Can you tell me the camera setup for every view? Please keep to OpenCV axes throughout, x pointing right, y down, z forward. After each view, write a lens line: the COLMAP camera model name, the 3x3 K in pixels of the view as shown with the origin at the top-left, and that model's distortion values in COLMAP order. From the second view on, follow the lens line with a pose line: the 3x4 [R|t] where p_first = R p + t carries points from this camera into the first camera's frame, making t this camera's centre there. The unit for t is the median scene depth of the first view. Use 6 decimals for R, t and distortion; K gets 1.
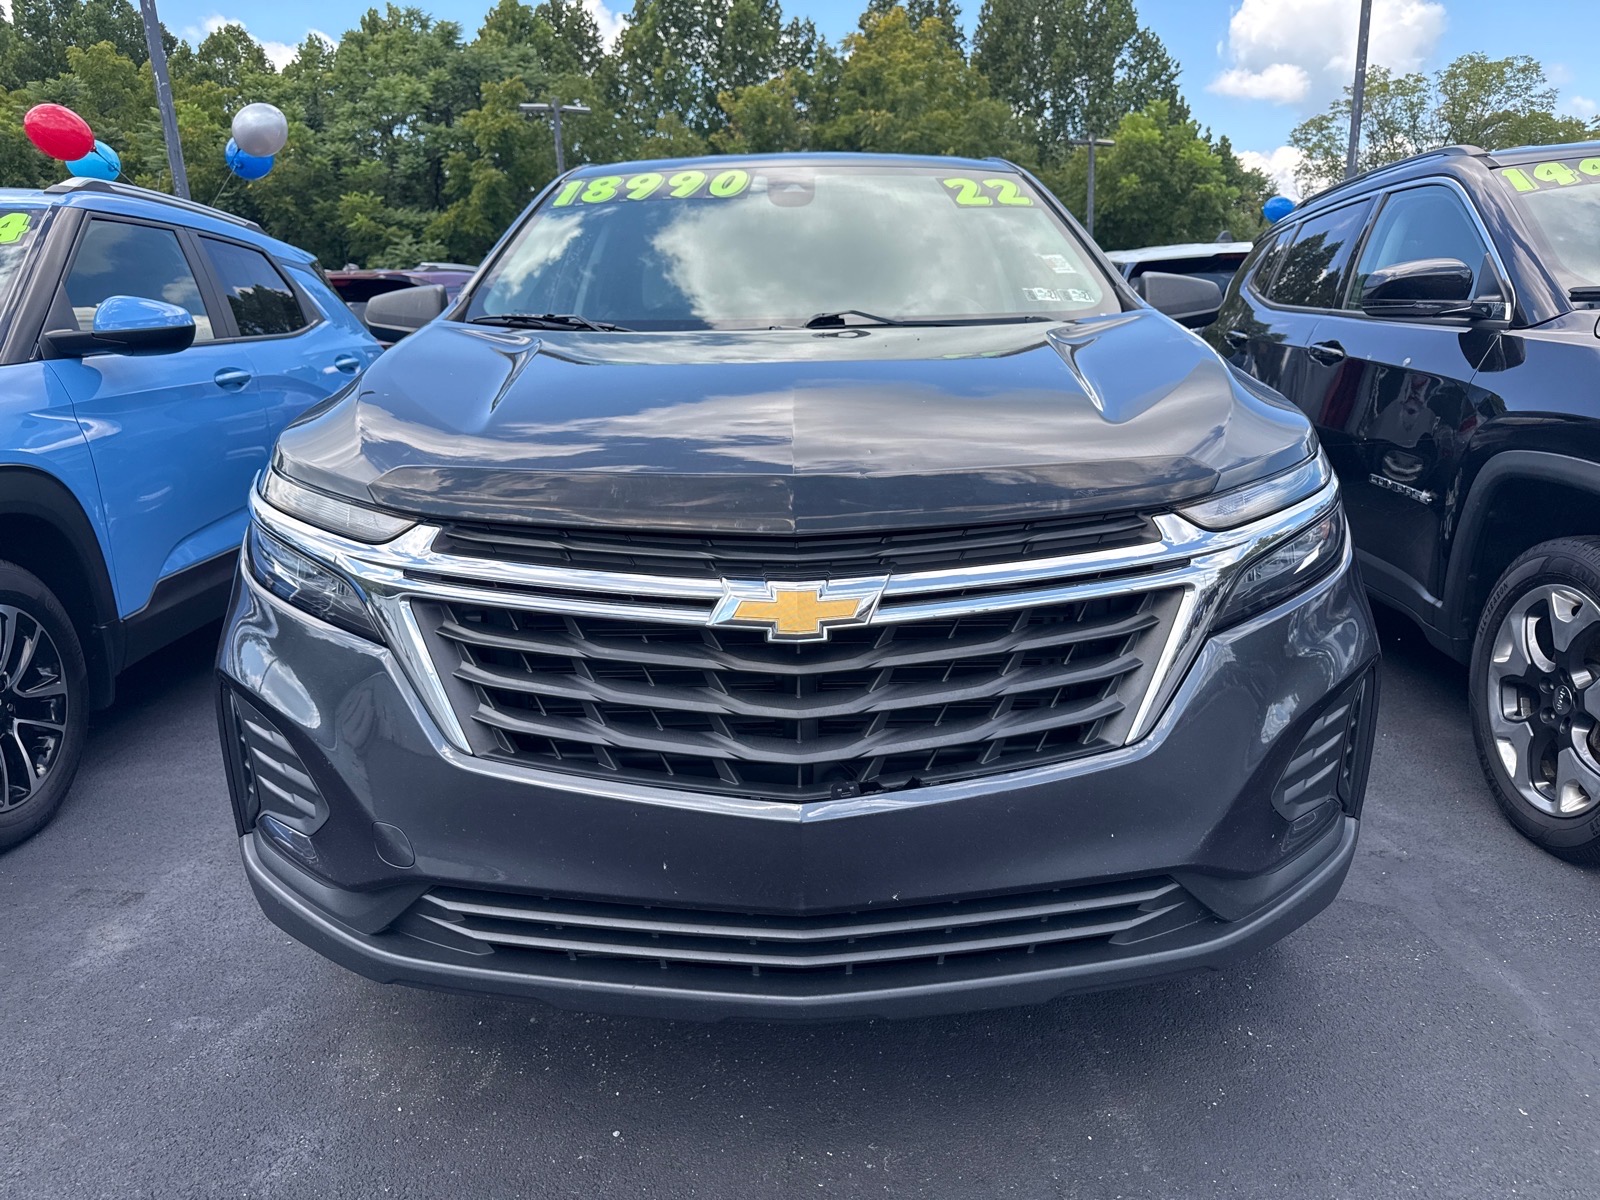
lens RADIAL K [[1114.7, 0, 790.9], [0, 1114.7, 598.4], [0, 0, 1]] dist [0.008734, -0.005284]
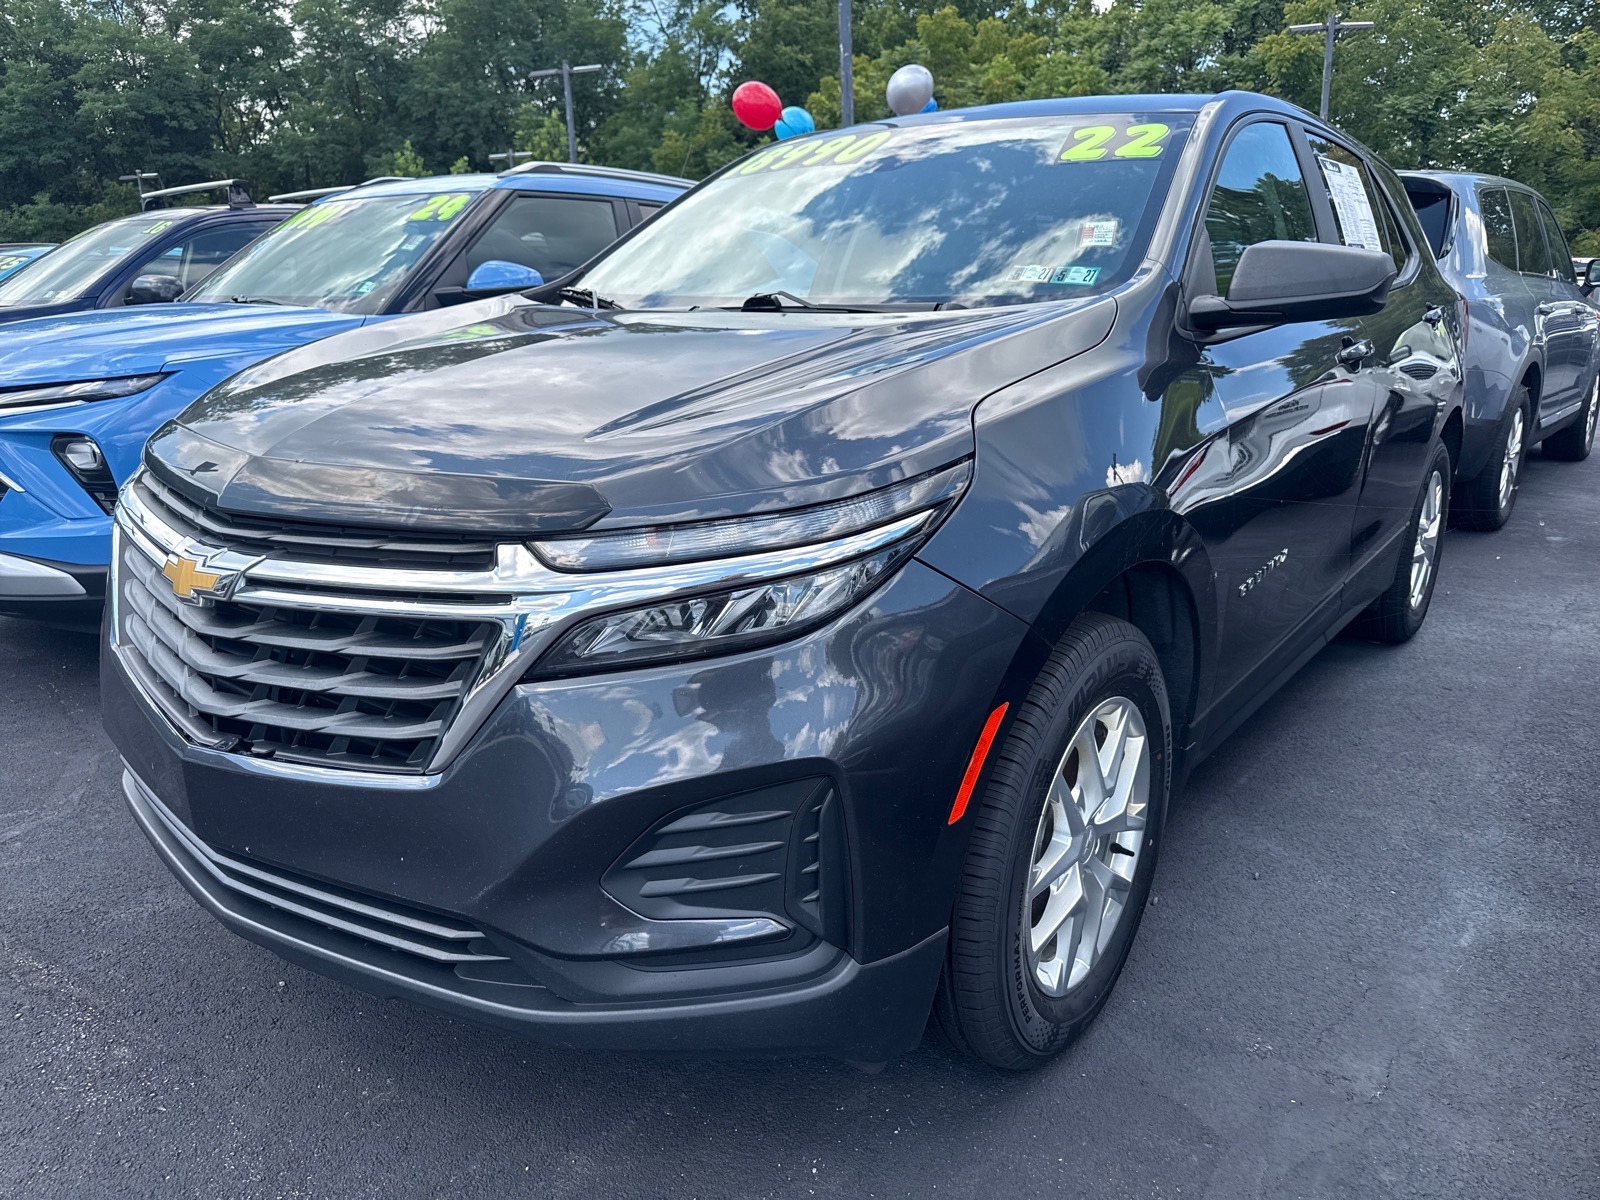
lens RADIAL K [[1114.7, 0, 790.9], [0, 1114.7, 598.4], [0, 0, 1]] dist [0.008734, -0.005284]
pose [[0.806427, 0.177129, -0.564182, 0.840912], [-0.149239, 0.984162, 0.095666, -0.123414], [0.572192, 0.007050, 0.820089, 0.303505]]
